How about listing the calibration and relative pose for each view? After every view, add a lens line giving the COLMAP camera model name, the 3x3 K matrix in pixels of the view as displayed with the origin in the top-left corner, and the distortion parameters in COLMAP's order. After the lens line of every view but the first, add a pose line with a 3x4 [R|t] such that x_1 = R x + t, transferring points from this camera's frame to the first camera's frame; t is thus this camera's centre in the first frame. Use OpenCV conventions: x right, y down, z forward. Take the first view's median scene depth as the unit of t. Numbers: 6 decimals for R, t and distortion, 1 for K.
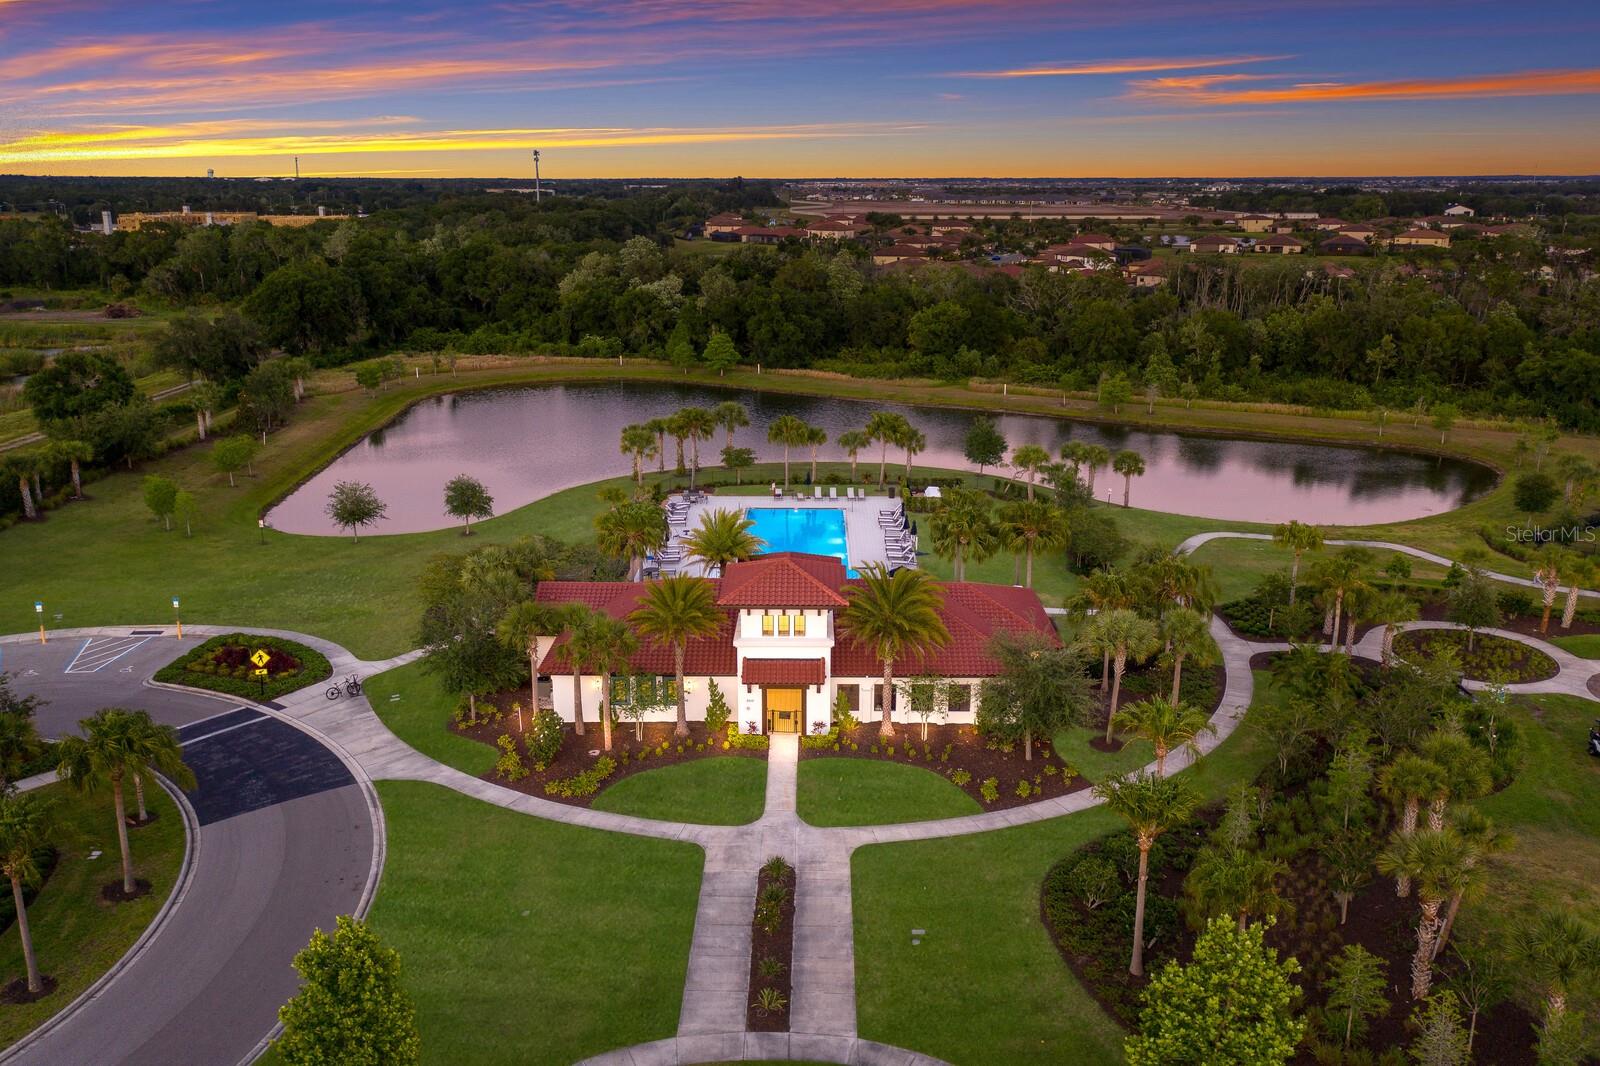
lens RADIAL K [[1275.3, 0, 788.8], [0, 1275.3, 533.2], [0, 0, 1]] dist [-0.003509, 0.009744]
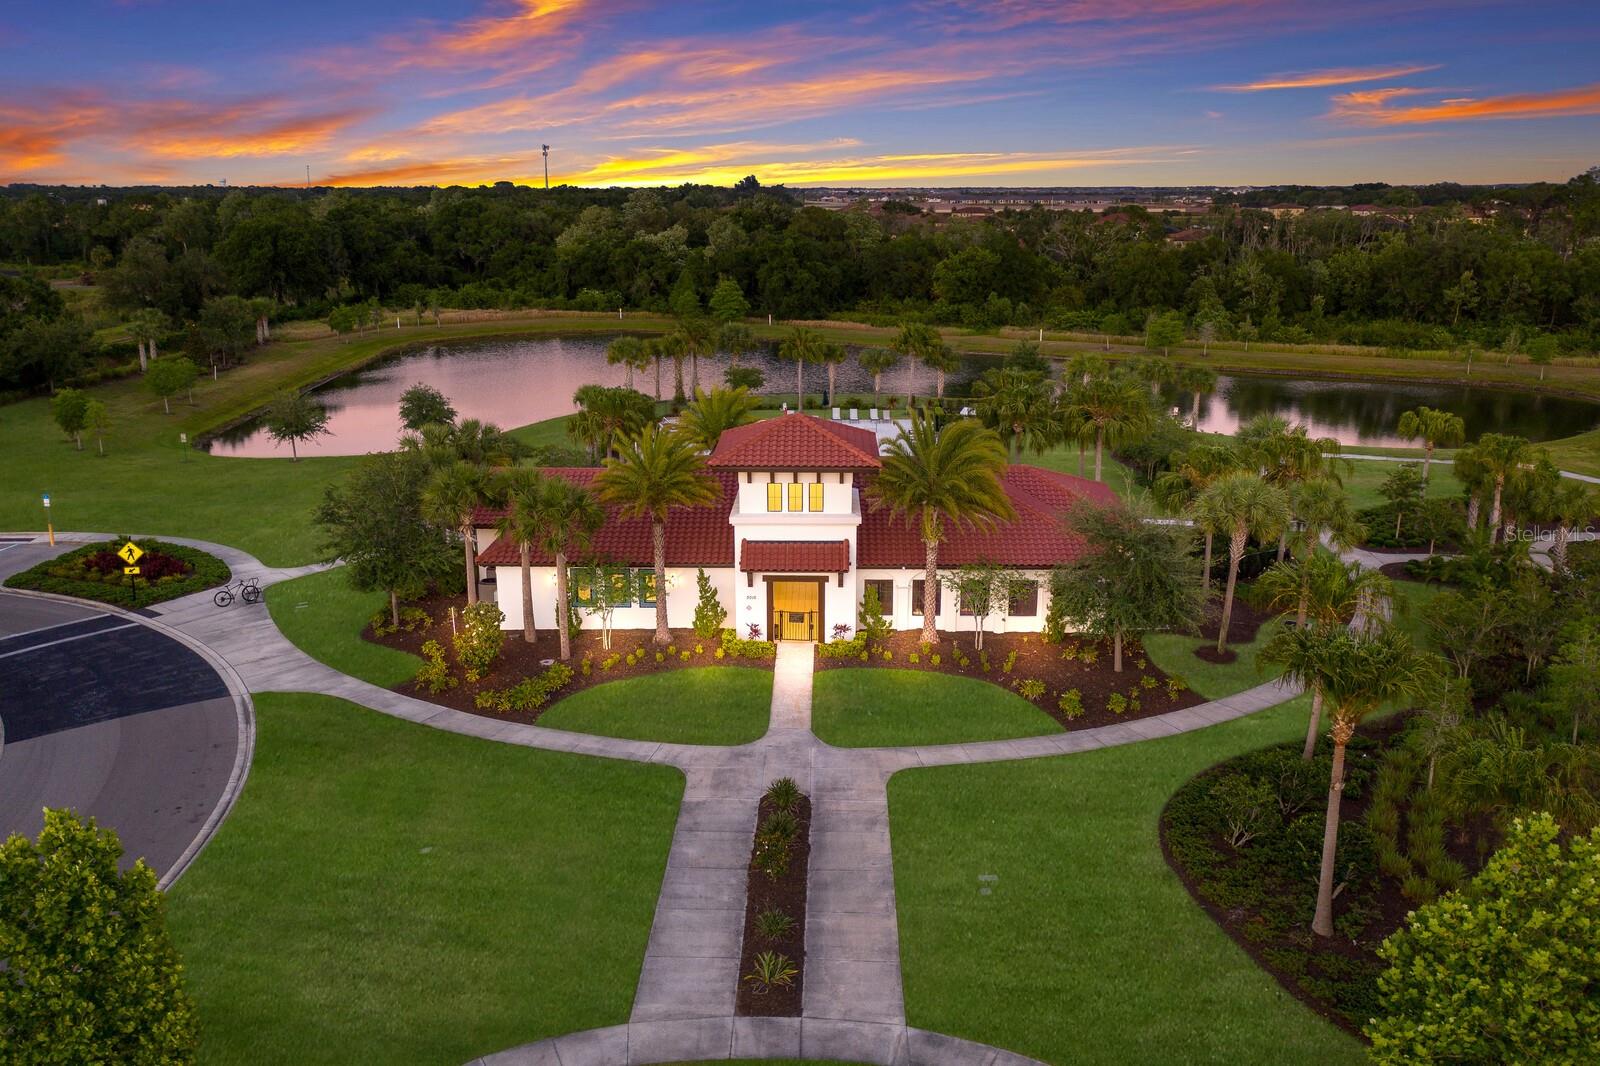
lens RADIAL K [[1275.3, 0, 788.8], [0, 1275.3, 533.2], [0, 0, 1]] dist [-0.003509, 0.009744]
pose [[0.999939, 0.000819, -0.011000, 0.000593], [-0.000978, 0.999896, -0.014400, 0.102113], [0.010987, 0.014410, 0.999836, 0.228969]]
